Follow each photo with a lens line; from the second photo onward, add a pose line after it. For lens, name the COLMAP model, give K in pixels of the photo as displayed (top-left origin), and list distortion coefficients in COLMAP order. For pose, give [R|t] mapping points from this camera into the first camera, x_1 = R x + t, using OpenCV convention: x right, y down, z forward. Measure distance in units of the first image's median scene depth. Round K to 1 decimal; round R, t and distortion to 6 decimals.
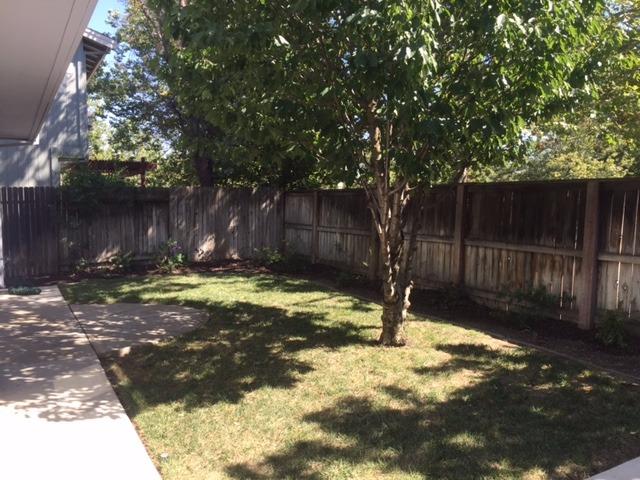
lens RADIAL K [[555.7, 0, 320.0], [0, 555.7, 240.0], [0, 0, 1]] dist [0.004090, -0.009137]
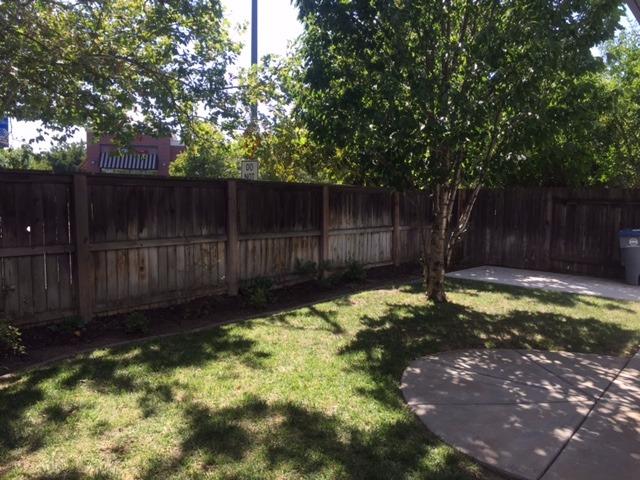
lens RADIAL K [[555.7, 0, 320.0], [0, 555.7, 240.0], [0, 0, 1]] dist [0.004090, -0.009137]
pose [[-0.389056, -0.079251, 0.917799, -0.820734], [0.051202, 0.992892, 0.107439, -0.105487], [-0.919790, 0.088793, -0.382233, 1.424057]]
